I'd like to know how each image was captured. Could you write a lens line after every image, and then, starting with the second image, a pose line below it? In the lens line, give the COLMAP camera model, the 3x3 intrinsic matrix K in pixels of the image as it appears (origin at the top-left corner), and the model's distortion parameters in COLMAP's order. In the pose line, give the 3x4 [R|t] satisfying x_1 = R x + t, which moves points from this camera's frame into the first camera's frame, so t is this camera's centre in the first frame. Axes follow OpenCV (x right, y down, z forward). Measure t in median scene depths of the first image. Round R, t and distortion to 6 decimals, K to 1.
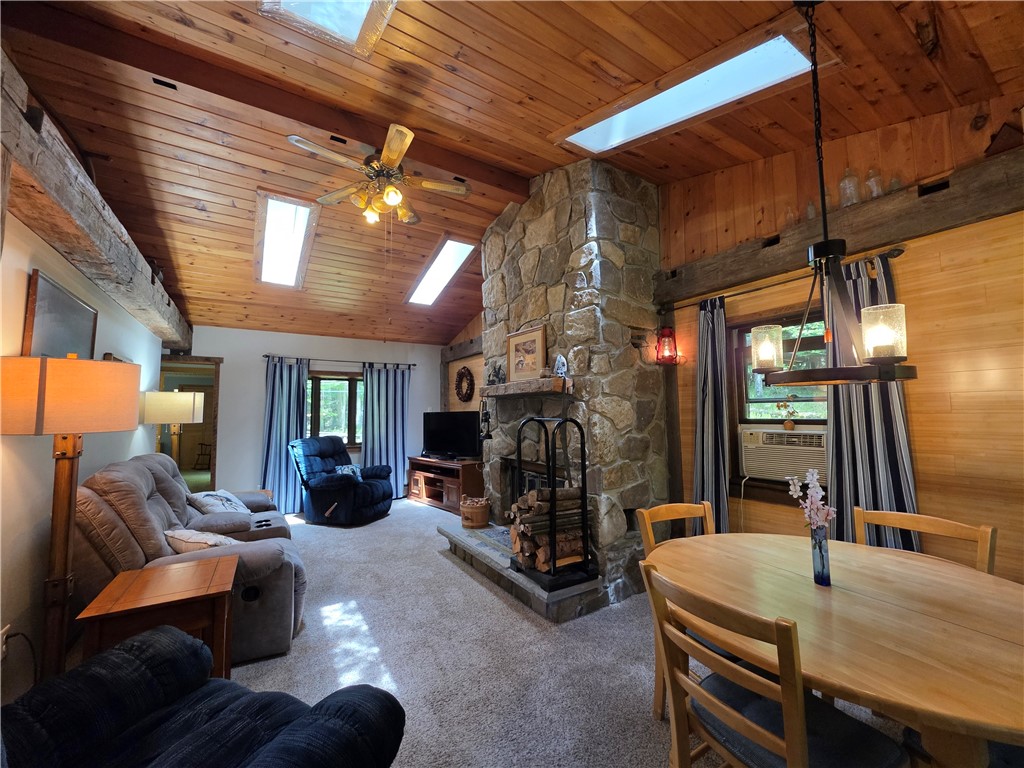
lens RADIAL K [[406.7, 0, 513.8], [0, 406.7, 388.0], [0, 0, 1]] dist [0.000325, 0.000423]
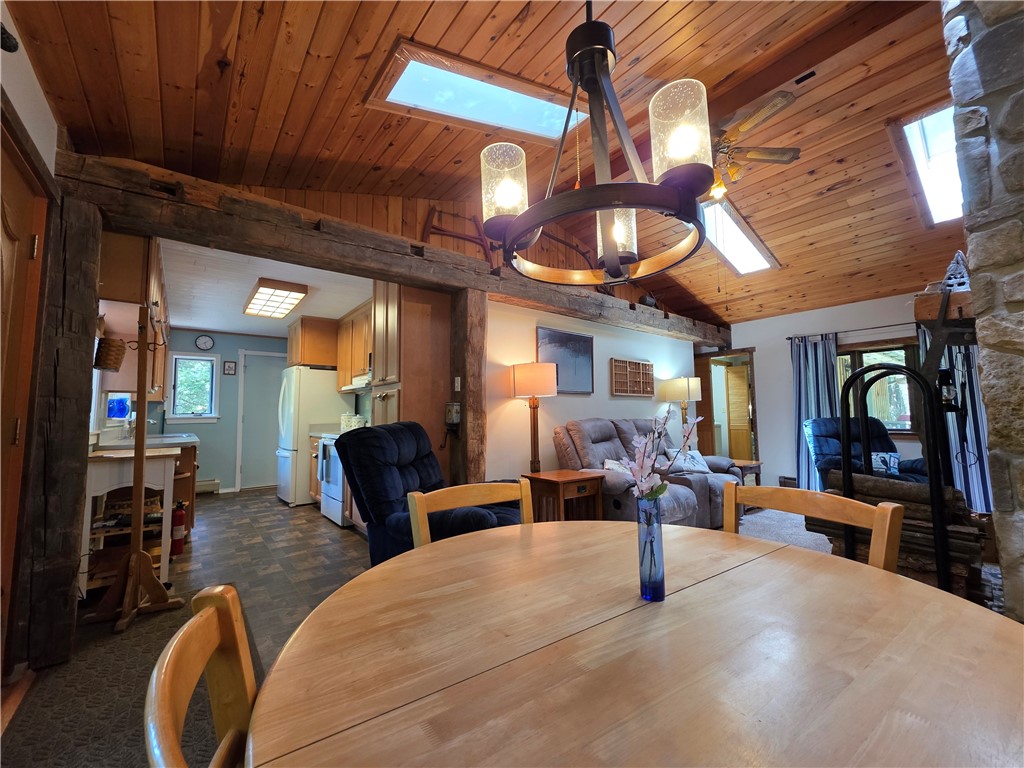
lens RADIAL K [[406.7, 0, 517.3], [0, 406.7, 387.3], [0, 0, 1]] dist [0.000325, 0.000423]
pose [[0.127256, -0.059679, -0.990073, 0.326443], [0.070869, 0.996184, -0.050938, 0.050535], [0.989335, -0.063683, 0.131000, 0.186734]]
